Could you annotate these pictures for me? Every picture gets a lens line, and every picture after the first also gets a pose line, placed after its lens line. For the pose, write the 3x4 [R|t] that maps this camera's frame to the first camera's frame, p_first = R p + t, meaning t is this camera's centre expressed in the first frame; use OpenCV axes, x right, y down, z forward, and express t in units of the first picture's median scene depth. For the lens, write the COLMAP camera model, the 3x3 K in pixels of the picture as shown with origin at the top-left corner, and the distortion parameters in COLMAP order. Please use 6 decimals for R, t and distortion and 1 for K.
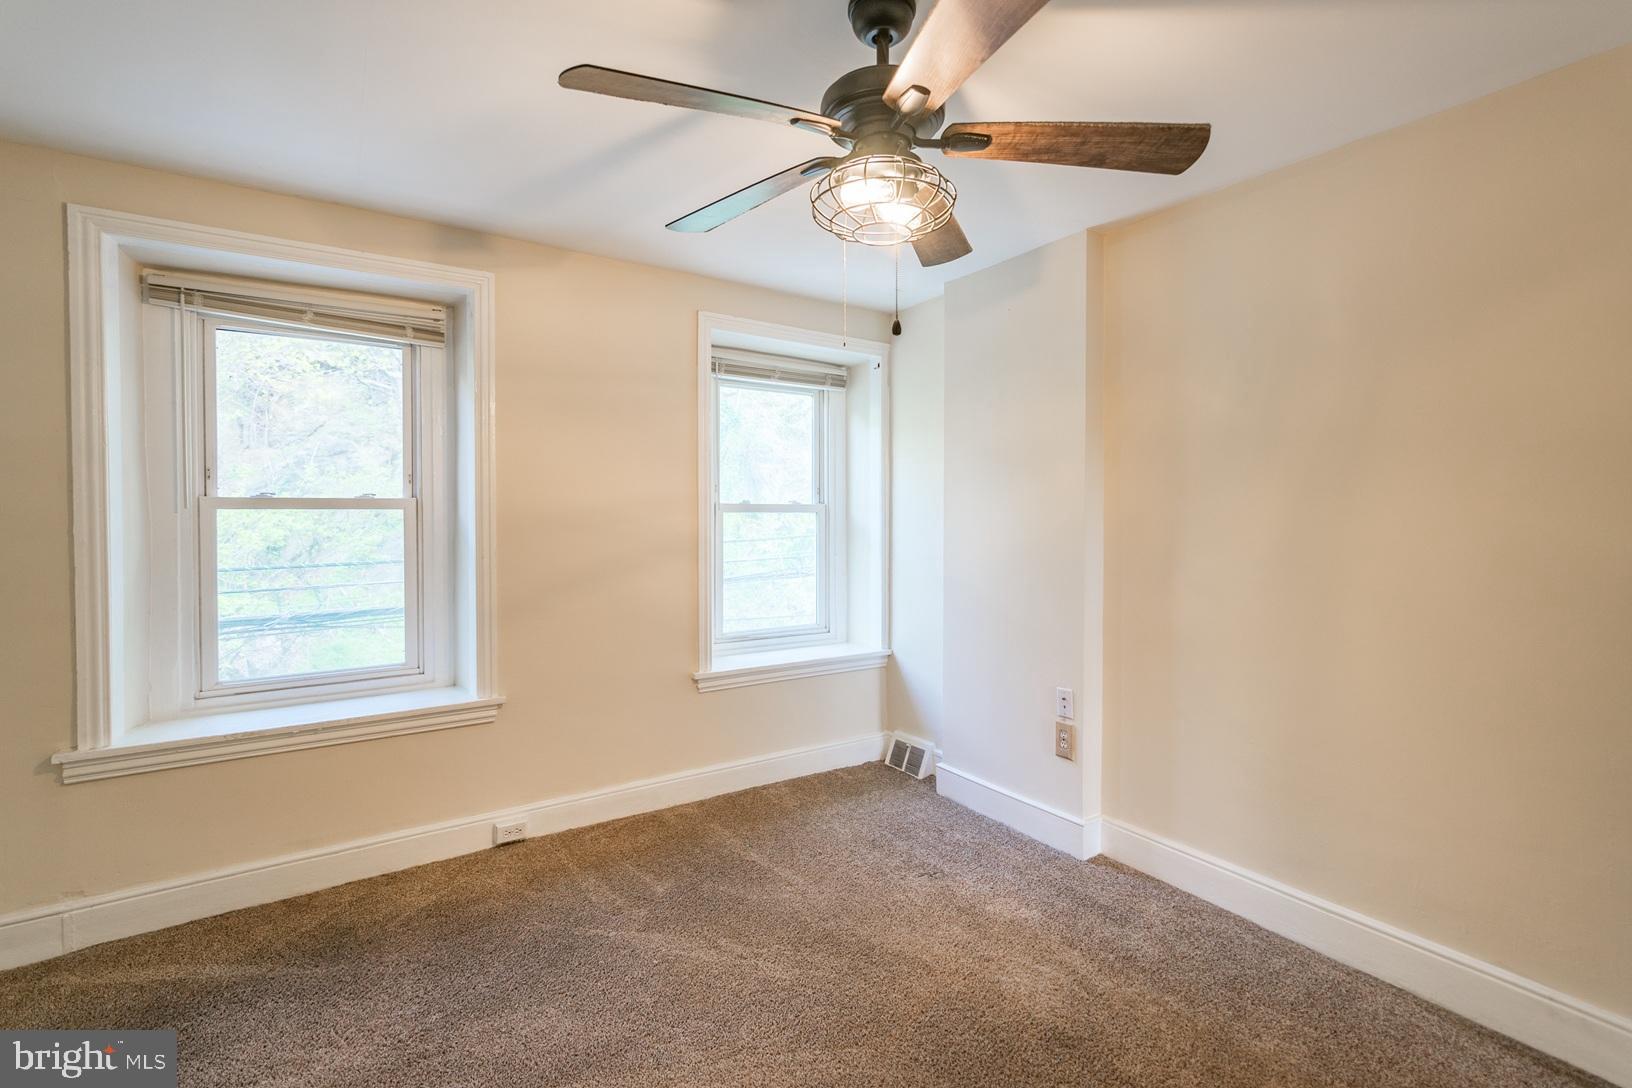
lens RADIAL K [[718.2, 0, 813.0], [0, 718.2, 529.3], [0, 0, 1]] dist [-0.000215, 0.000132]
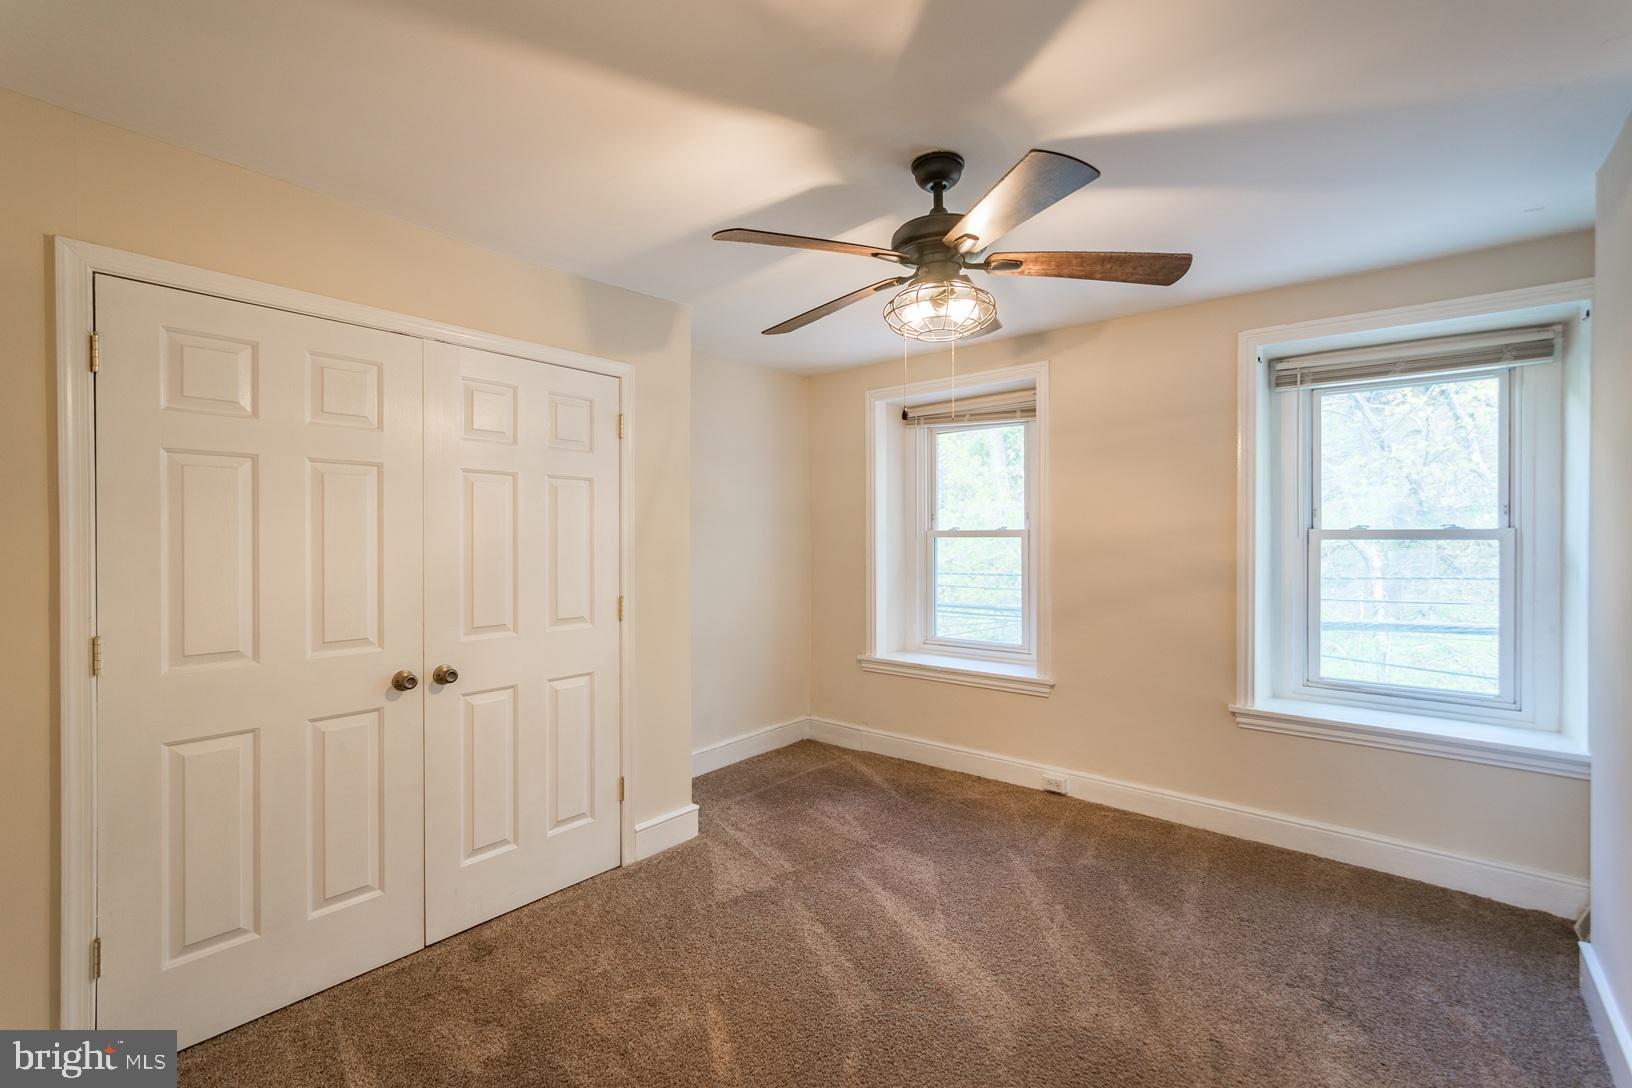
lens RADIAL K [[715.3, 0, 828.7], [0, 715.3, 544.1], [0, 0, 1]] dist [0.002835, 0.000317]
pose [[0.301582, 0.021419, -0.953200, 0.705328], [-0.007790, 0.999770, 0.020000, -0.041487], [0.953409, 0.001393, 0.301679, 0.215049]]
